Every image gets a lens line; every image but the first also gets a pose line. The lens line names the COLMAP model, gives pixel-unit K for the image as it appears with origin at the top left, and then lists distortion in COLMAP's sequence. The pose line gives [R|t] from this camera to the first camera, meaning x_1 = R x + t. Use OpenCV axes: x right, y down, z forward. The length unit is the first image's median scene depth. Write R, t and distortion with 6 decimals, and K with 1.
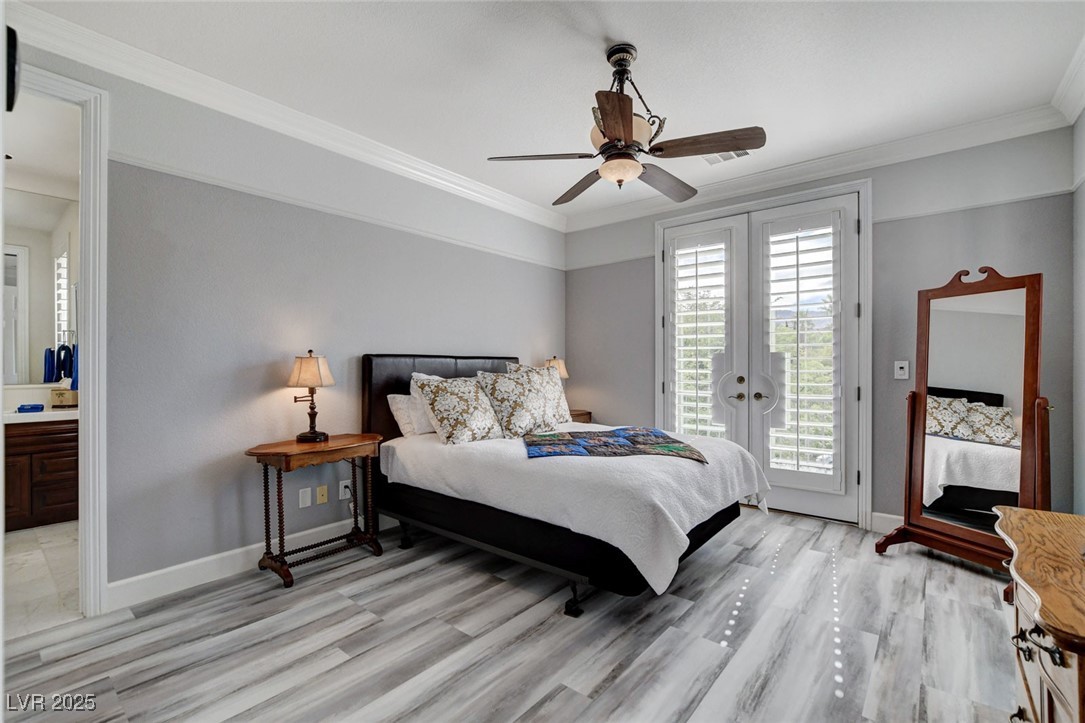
lens RADIAL K [[484.7, 0, 542.5], [0, 484.7, 361.5], [0, 0, 1]] dist [-0.020545, 0.000120]
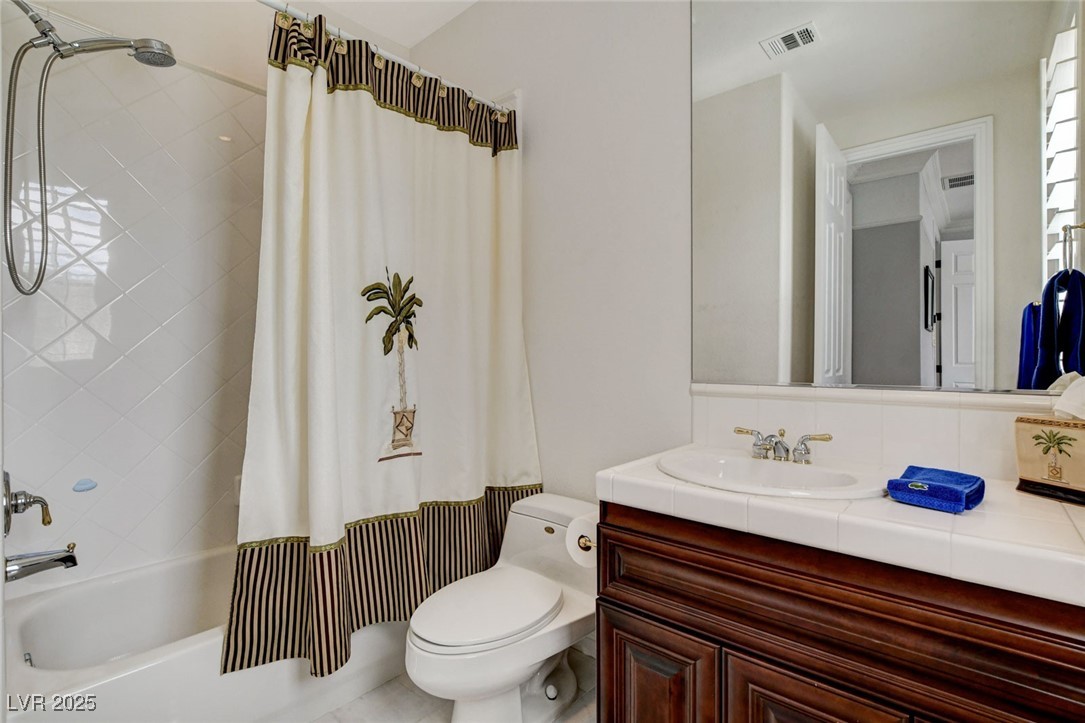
lens RADIAL K [[505.6, 0, 548.2], [0, 505.6, 374.2], [0, 0, 1]] dist [0.020393, -0.000071]
pose [[0.001908, 0.008316, -0.999964, -0.752016], [0.013664, 0.999872, 0.008341, 0.029816], [0.999905, -0.013680, 0.001794, 0.740602]]
